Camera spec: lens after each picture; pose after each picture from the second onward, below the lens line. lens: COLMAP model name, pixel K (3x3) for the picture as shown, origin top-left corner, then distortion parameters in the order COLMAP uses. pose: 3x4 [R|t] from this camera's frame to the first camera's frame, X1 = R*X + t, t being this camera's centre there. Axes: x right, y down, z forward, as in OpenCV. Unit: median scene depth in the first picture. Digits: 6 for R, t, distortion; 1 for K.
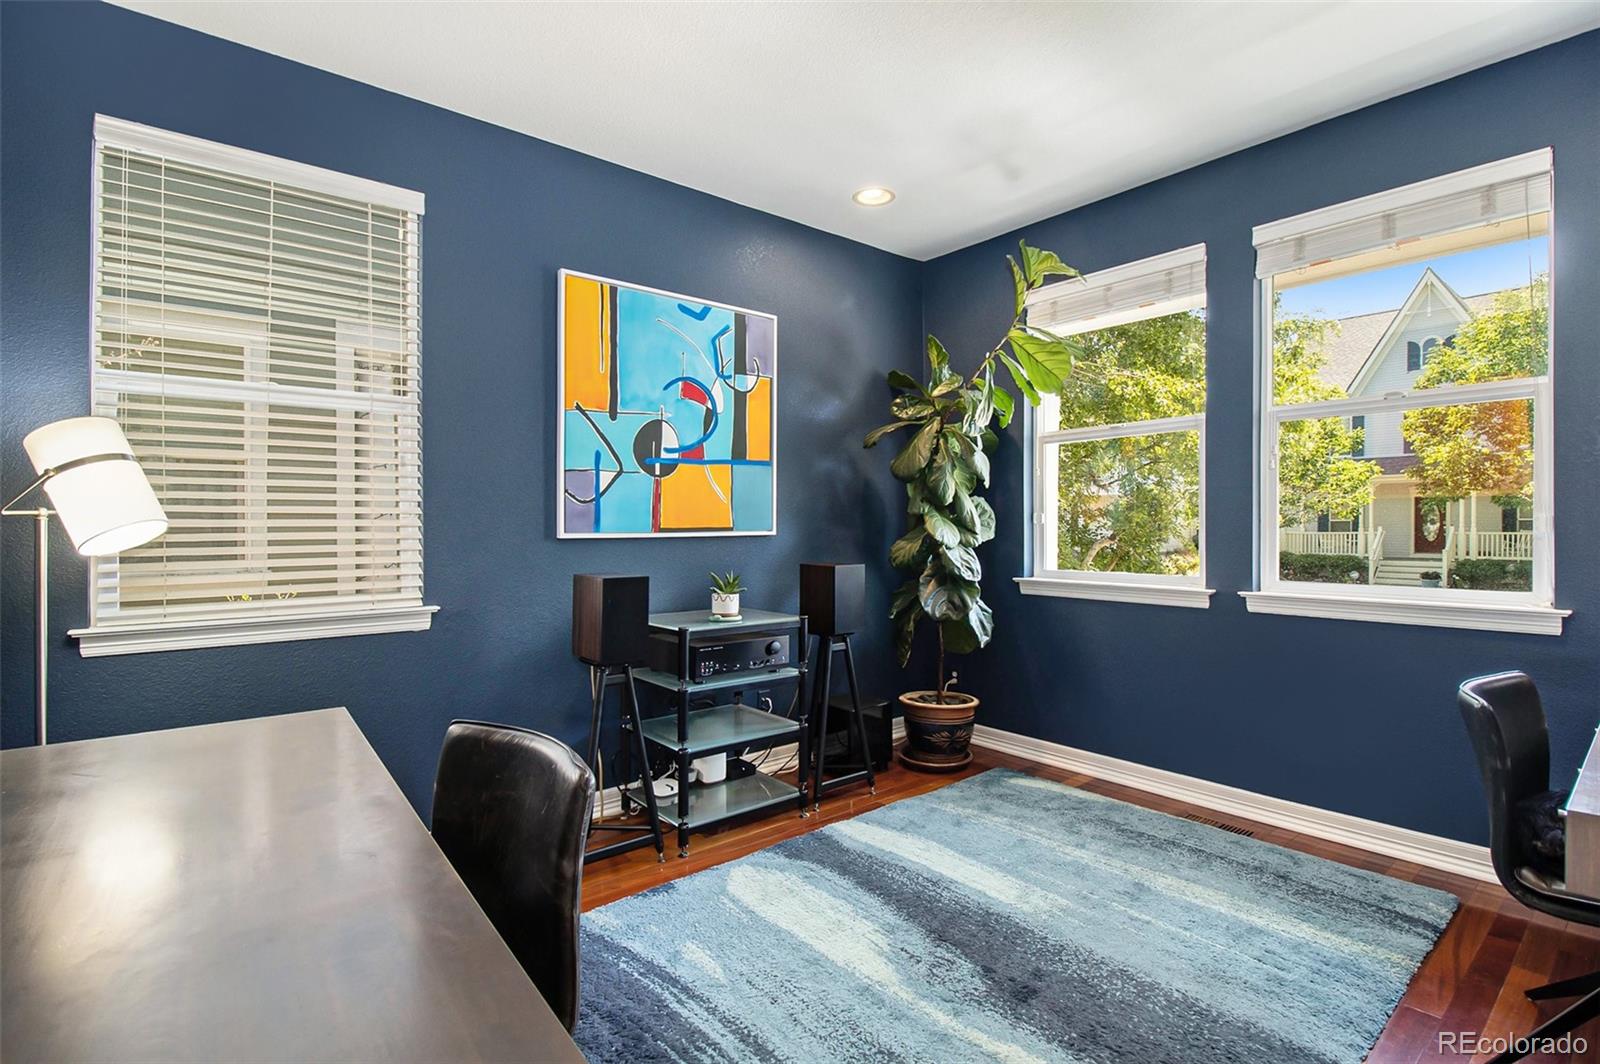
lens RADIAL K [[743.6, 0, 796.3], [0, 743.6, 531.8], [0, 0, 1]] dist [-0.000693, -0.010019]
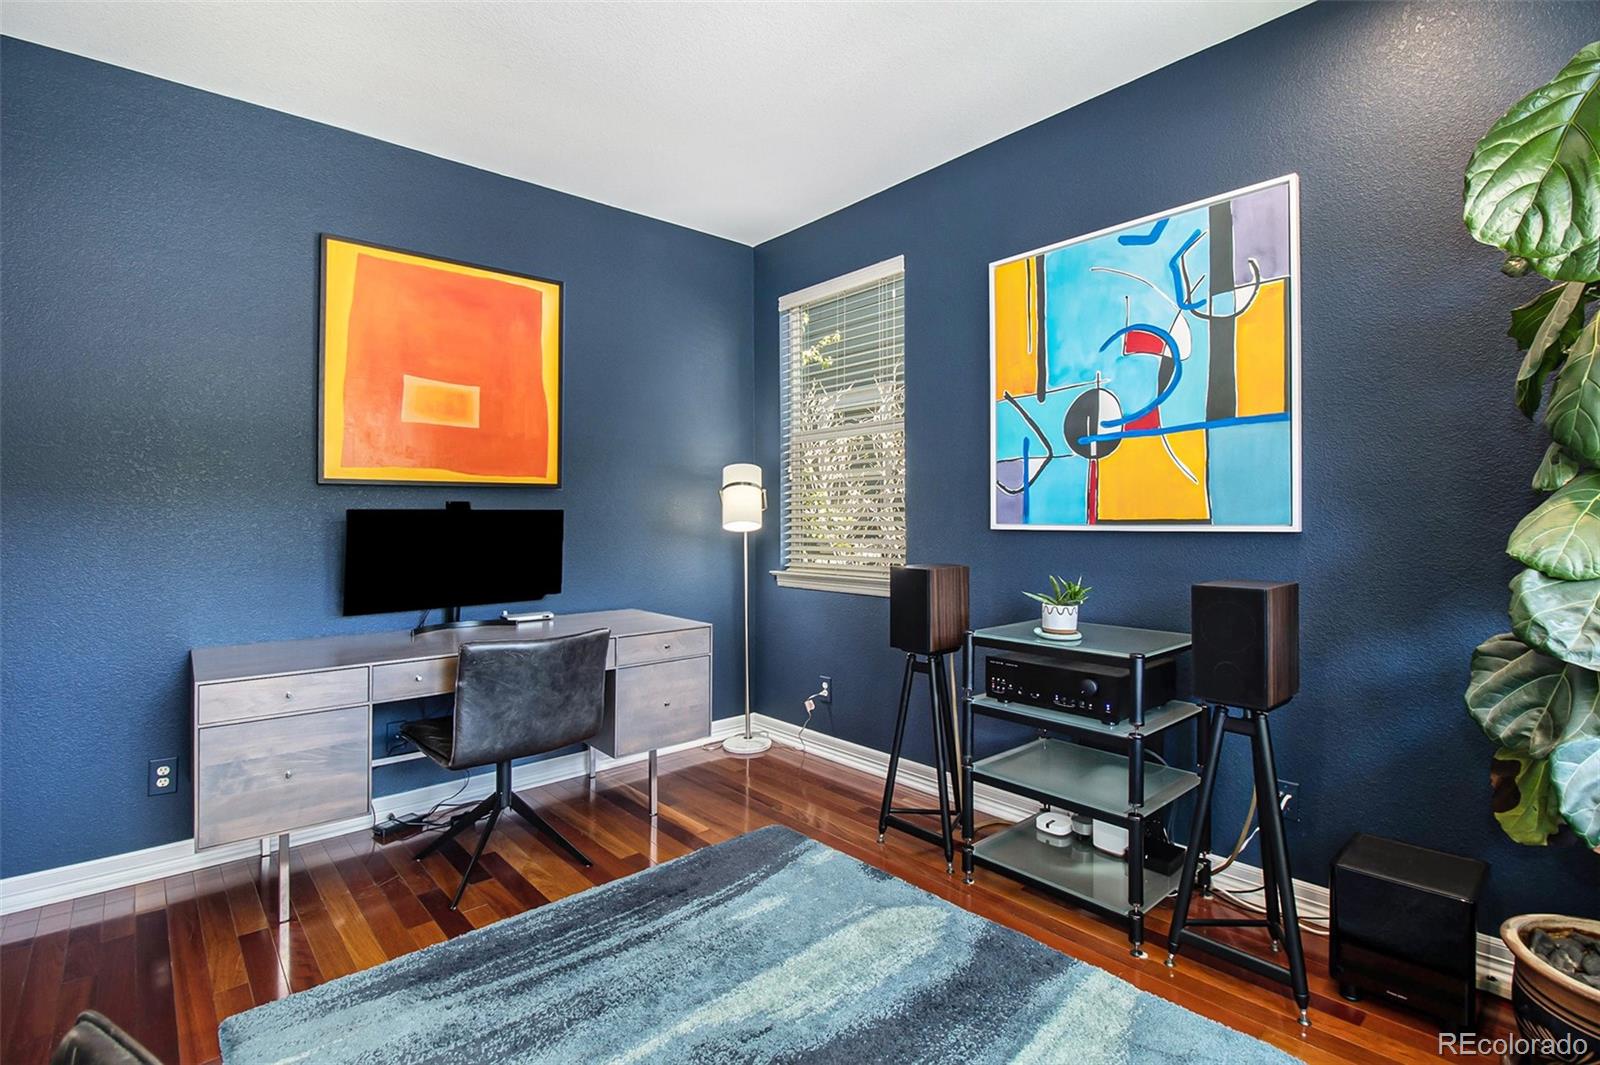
lens RADIAL K [[743.6, 0, 797.7], [0, 743.6, 518.4], [0, 0, 1]] dist [-0.000693, -0.010019]
pose [[0.050325, 0.003515, -0.998727, 0.620169], [-0.003146, 0.999989, 0.003361, -0.008277], [0.998728, 0.002973, 0.050336, 0.621673]]
